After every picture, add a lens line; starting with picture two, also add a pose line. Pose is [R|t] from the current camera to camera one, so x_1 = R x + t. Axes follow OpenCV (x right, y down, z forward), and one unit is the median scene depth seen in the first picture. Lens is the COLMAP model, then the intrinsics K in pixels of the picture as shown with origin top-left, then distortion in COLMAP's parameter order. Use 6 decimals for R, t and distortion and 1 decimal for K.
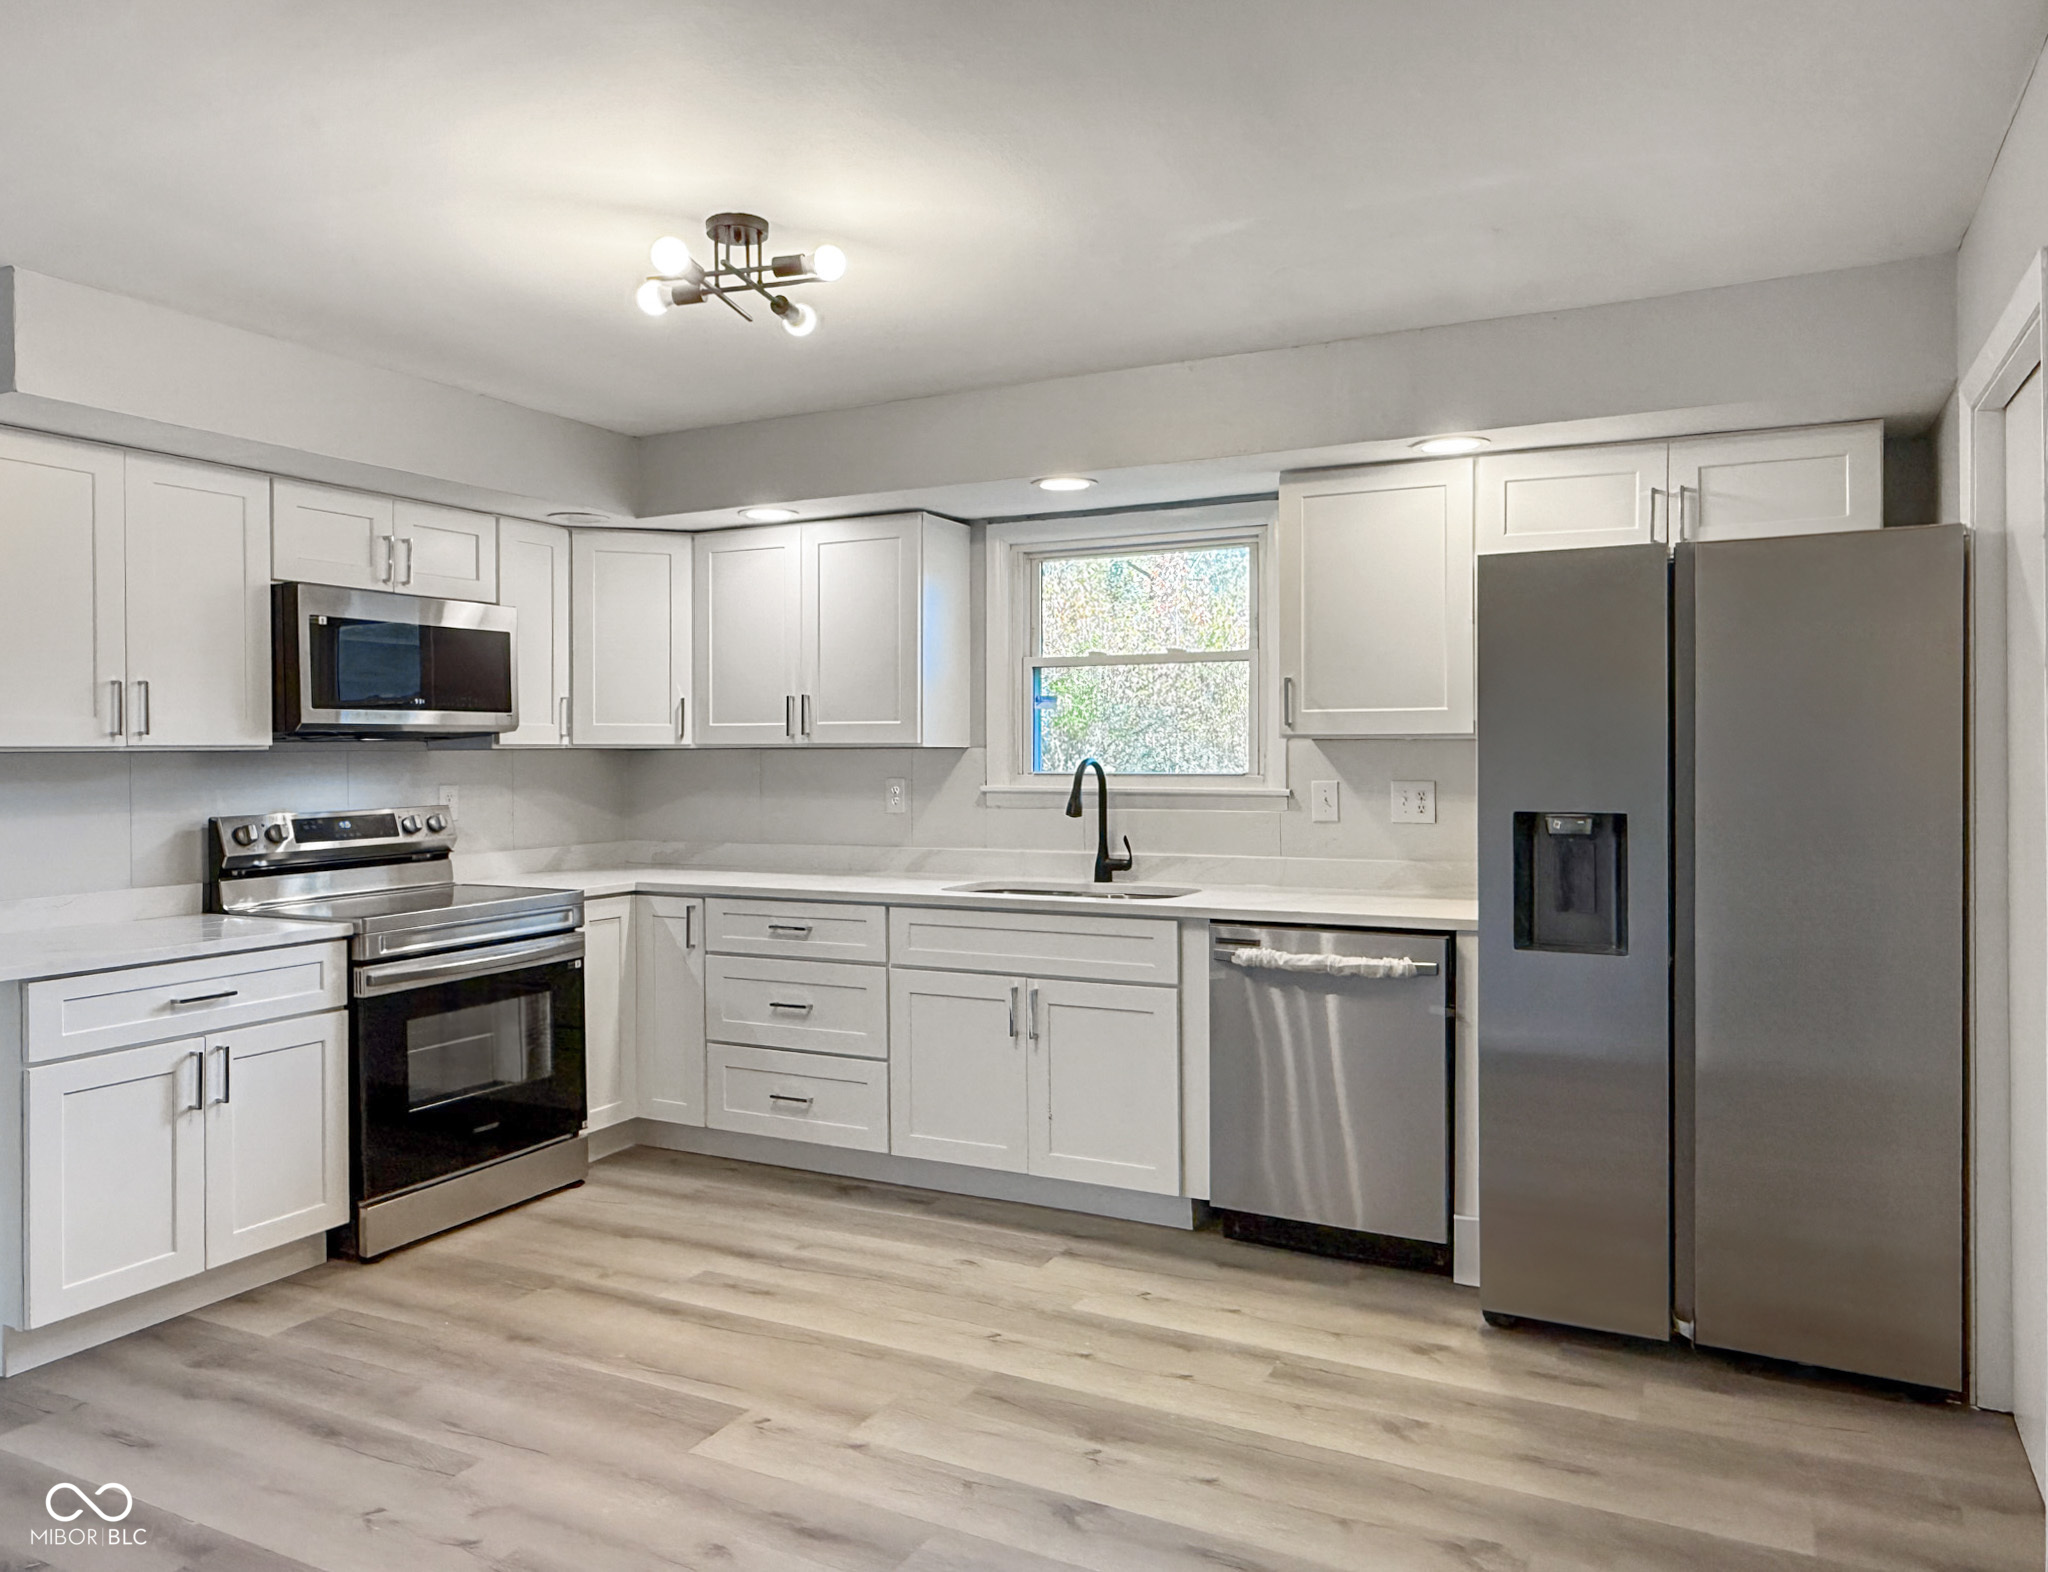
lens RADIAL K [[1281.0, 0, 1107.9], [0, 1281.0, 774.2], [0, 0, 1]] dist [0.000047, 0.001342]
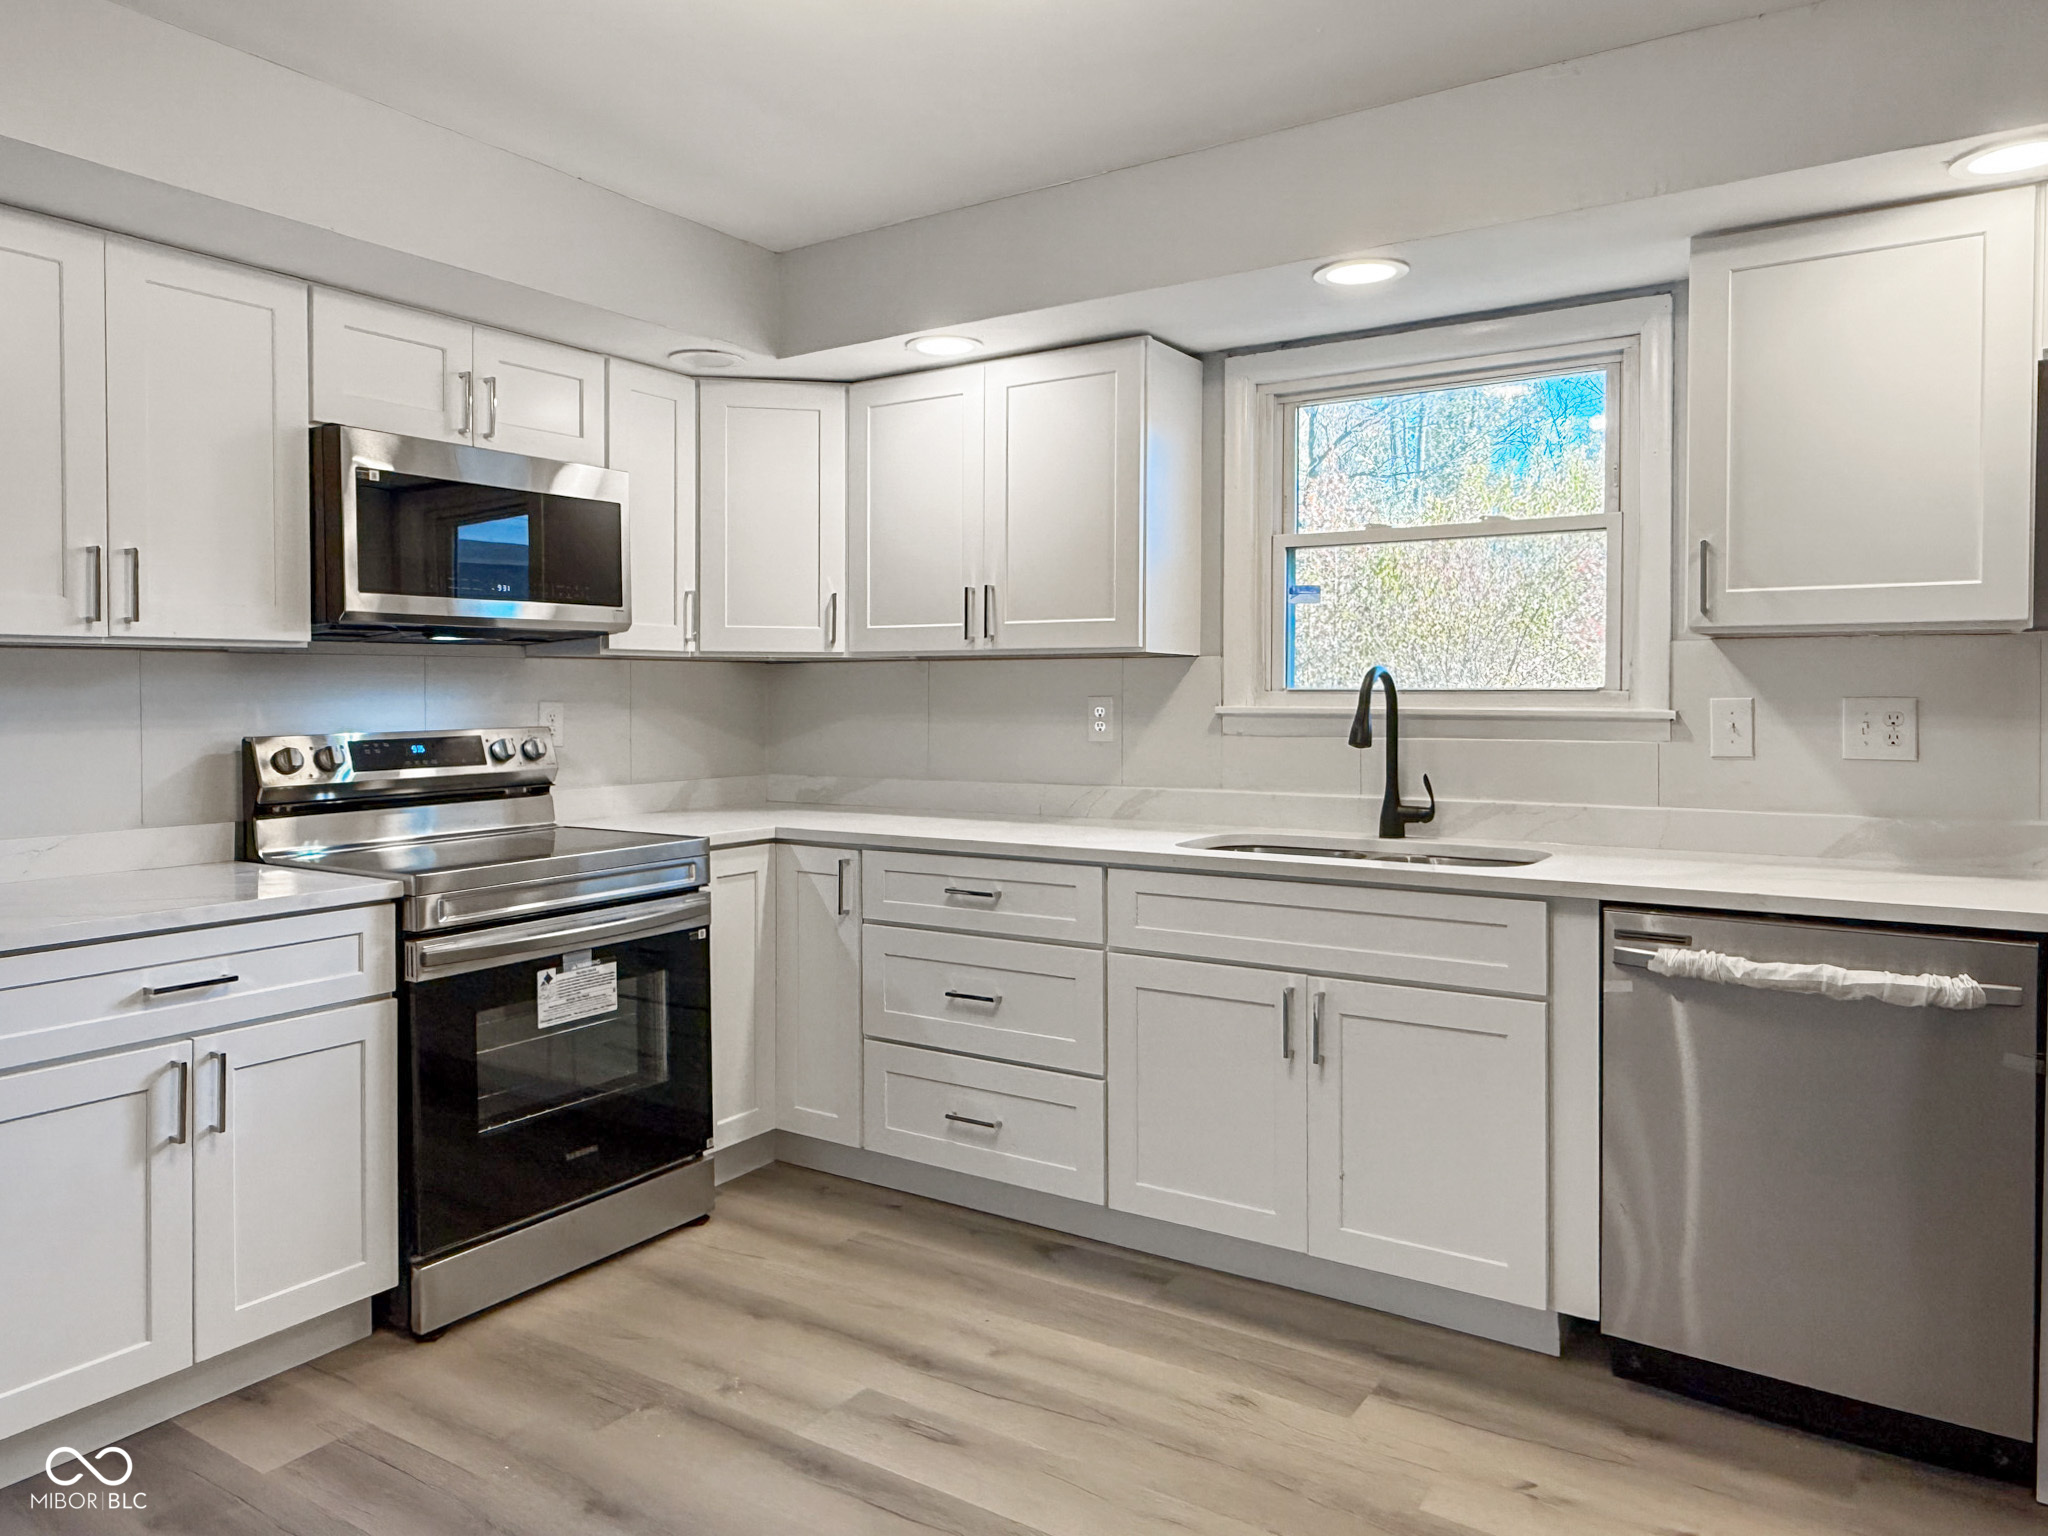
lens RADIAL K [[1307.0, 0, 1067.1], [0, 1307.0, 720.3], [0, 0, 1]] dist [0.001756, -0.001103]
pose [[0.990145, 0.005174, -0.139951, -0.101923], [-0.004337, 0.999971, 0.006287, 0.016872], [0.139979, -0.005618, 0.990139, 0.295760]]
